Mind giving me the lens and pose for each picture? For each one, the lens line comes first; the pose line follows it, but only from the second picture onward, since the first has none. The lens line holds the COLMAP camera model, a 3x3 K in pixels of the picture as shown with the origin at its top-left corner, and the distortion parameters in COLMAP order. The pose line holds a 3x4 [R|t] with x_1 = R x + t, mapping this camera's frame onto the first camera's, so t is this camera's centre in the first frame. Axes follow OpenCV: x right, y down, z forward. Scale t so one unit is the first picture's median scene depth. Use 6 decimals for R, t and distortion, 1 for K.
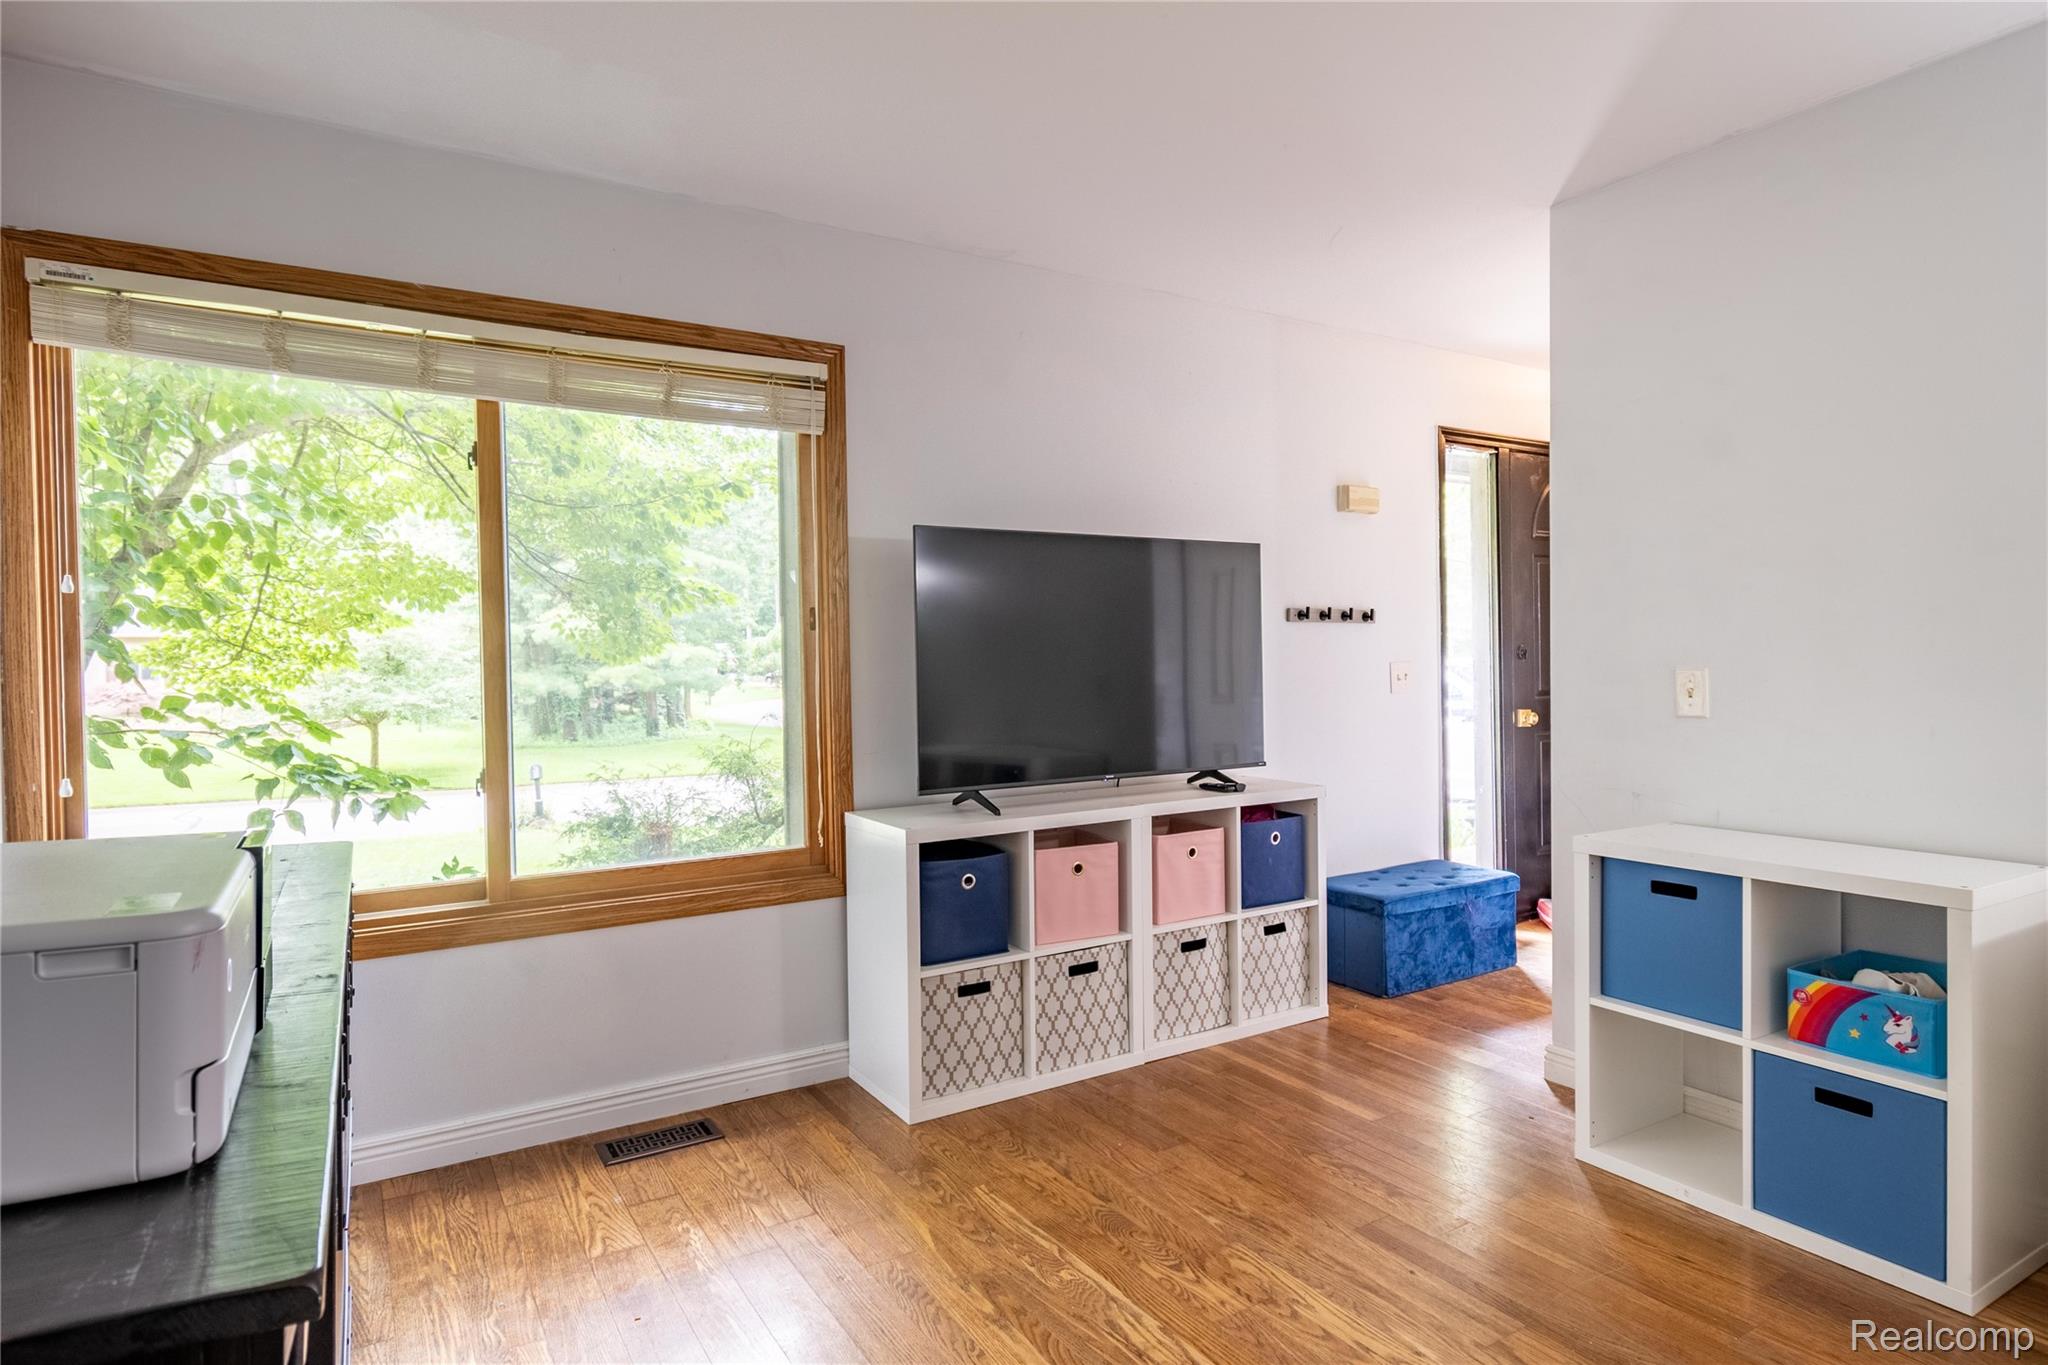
lens RADIAL K [[1123.4, 0, 1023.5], [0, 1123.4, 672.9], [0, 0, 1]] dist [0.001560, -0.000498]
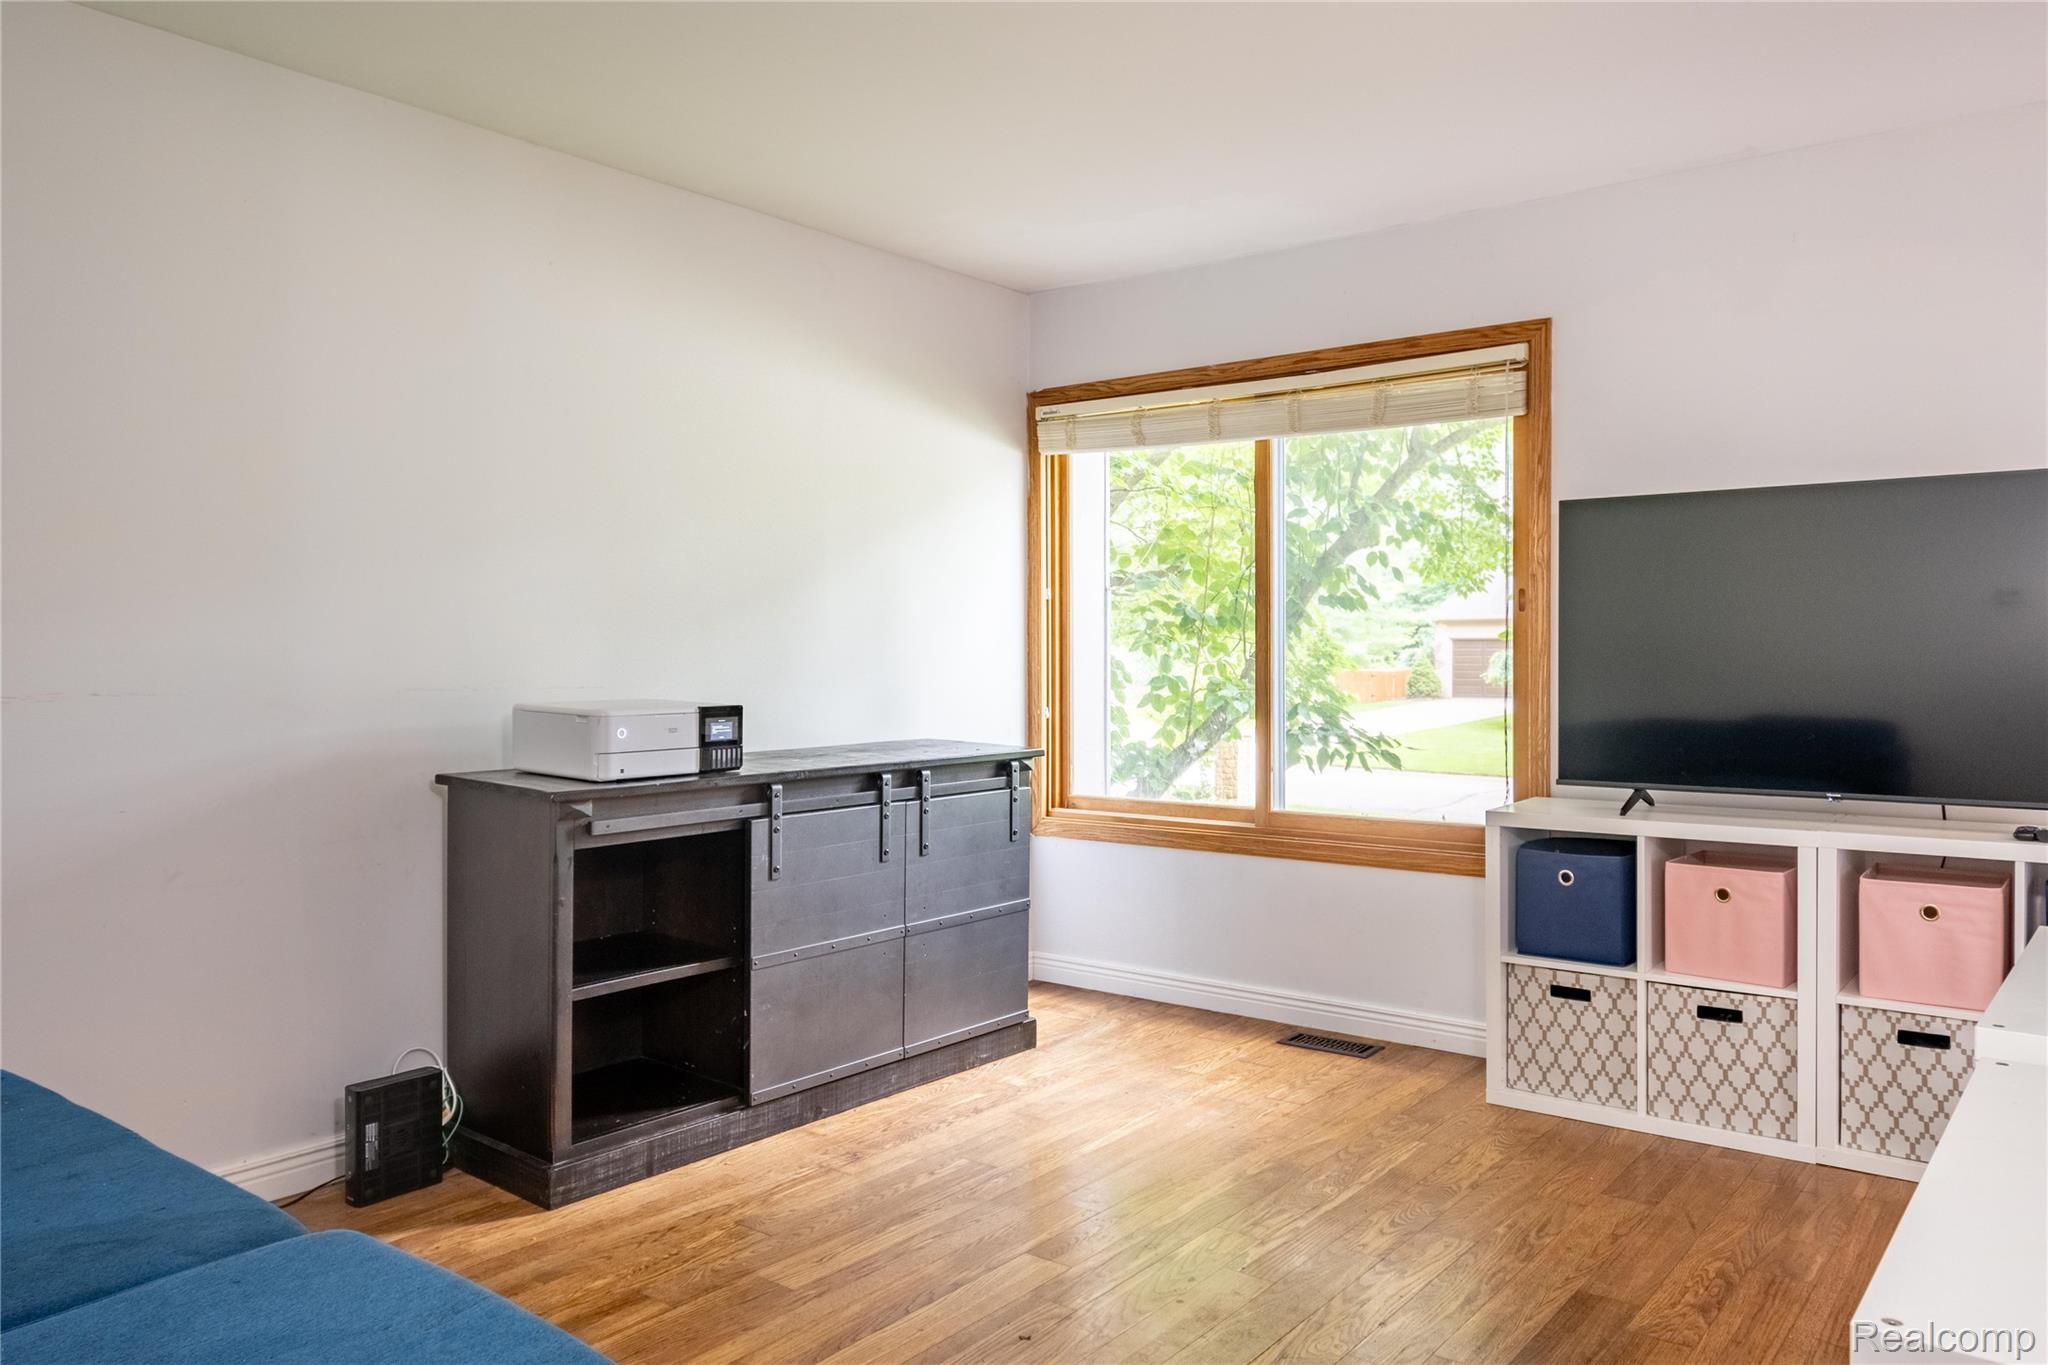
lens RADIAL K [[1450.6, 0, 1008.4], [0, 1450.6, 670.3], [0, 0, 1]] dist [-0.001870, -0.000446]
pose [[0.344050, 0.027391, -0.938552, 0.900222], [-0.013287, 0.999616, 0.024303, -0.011349], [0.938857, 0.004109, 0.344282, 0.136385]]
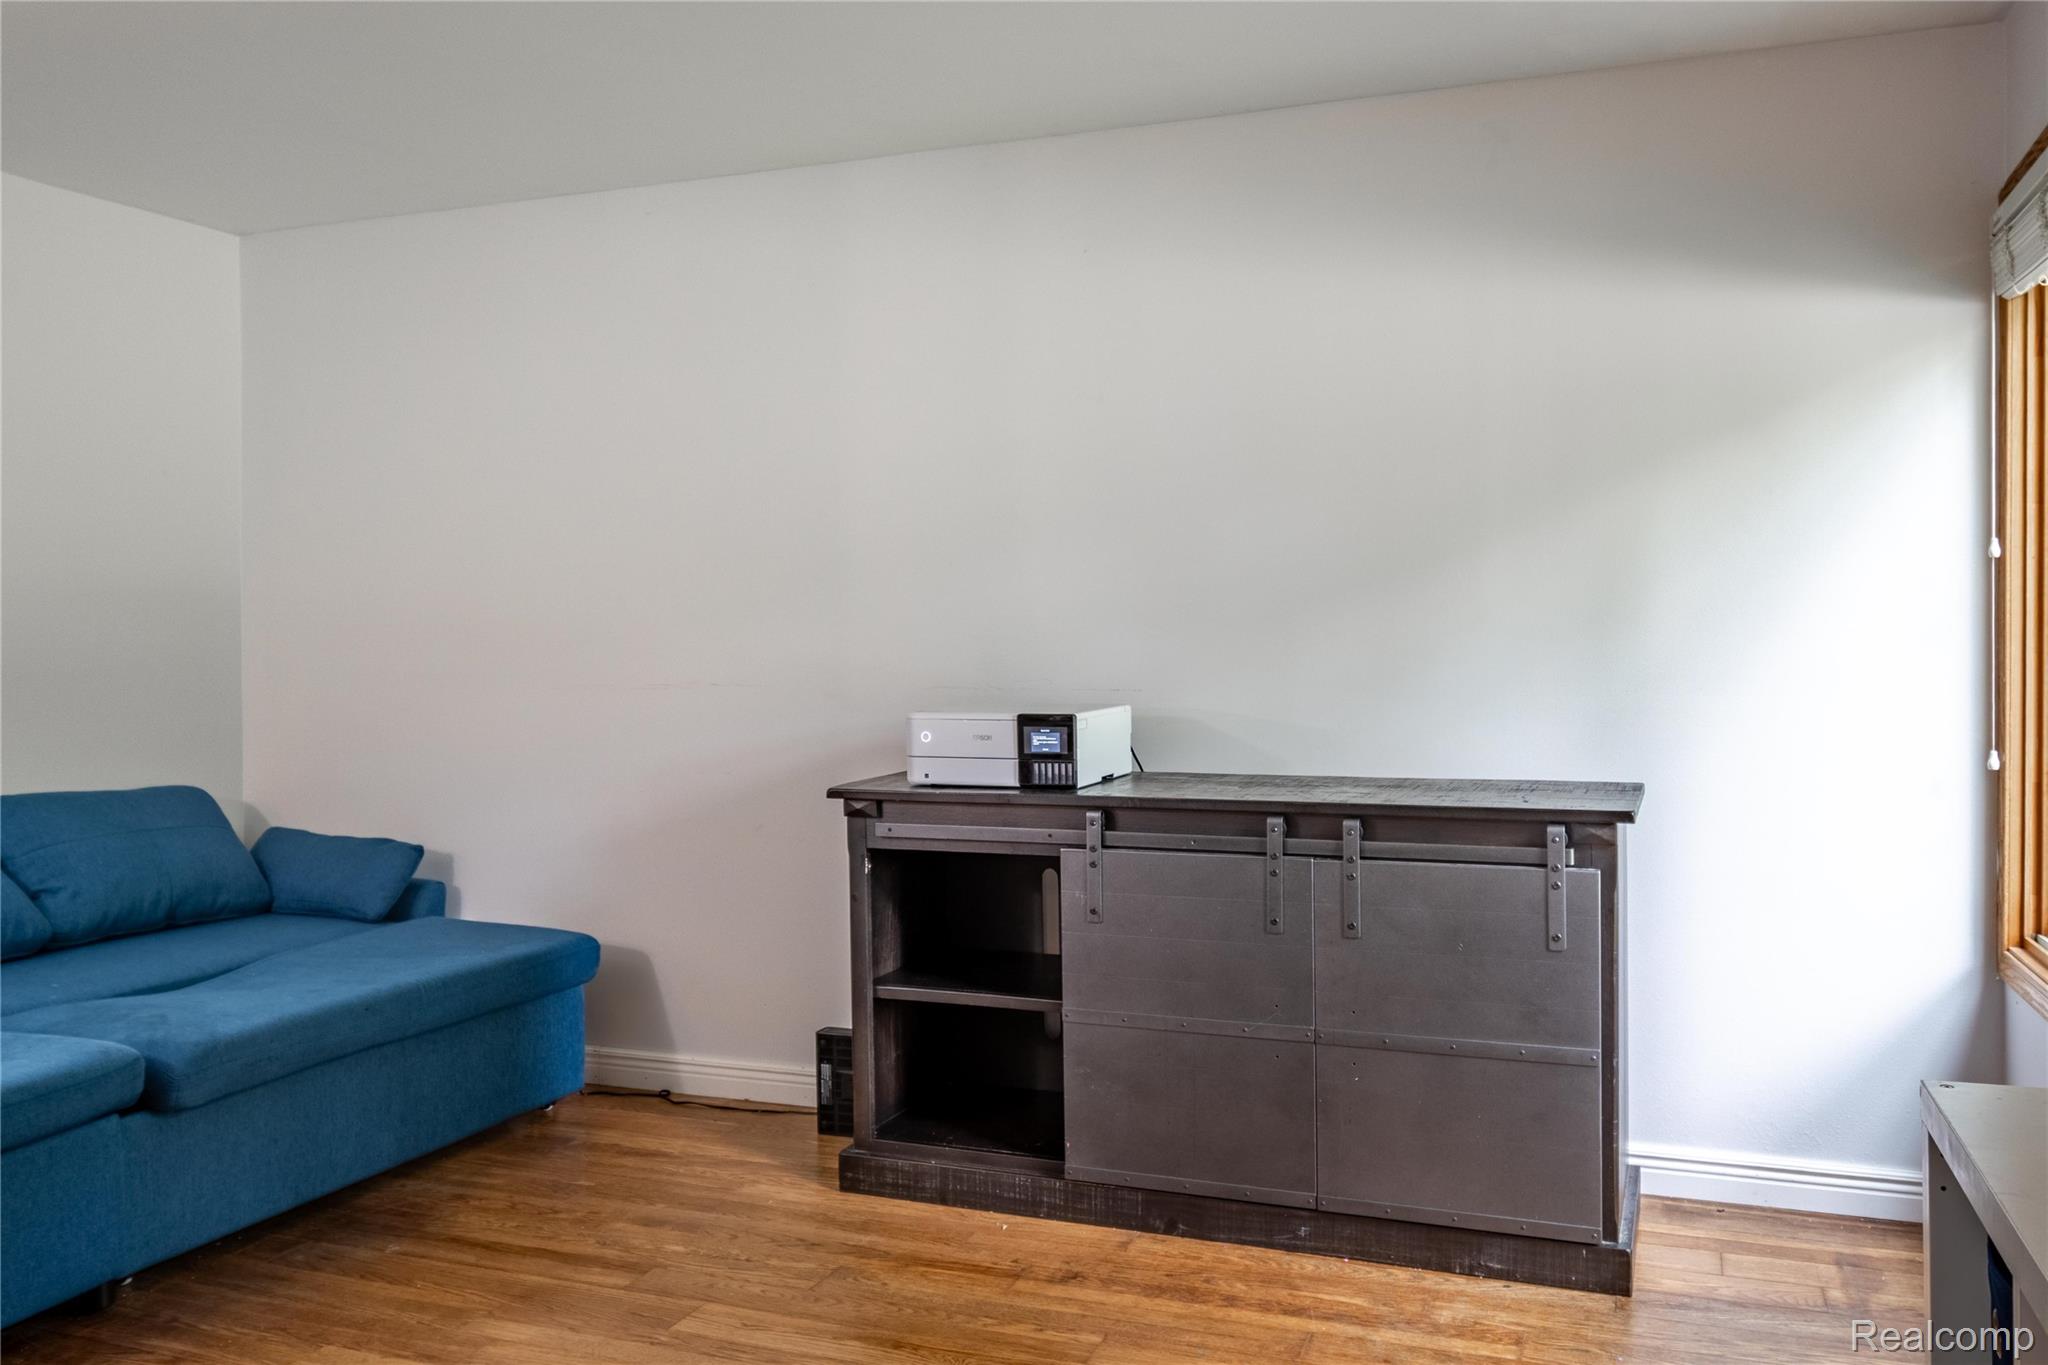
lens RADIAL K [[1450.6, 0, 1008.4], [0, 1450.6, 670.3], [0, 0, 1]] dist [-0.001870, -0.000446]
pose [[-0.764659, 0.029408, -0.643764, 0.427167], [0.010732, 0.999401, 0.032906, -0.016239], [0.644346, 0.018253, -0.764516, 1.053810]]
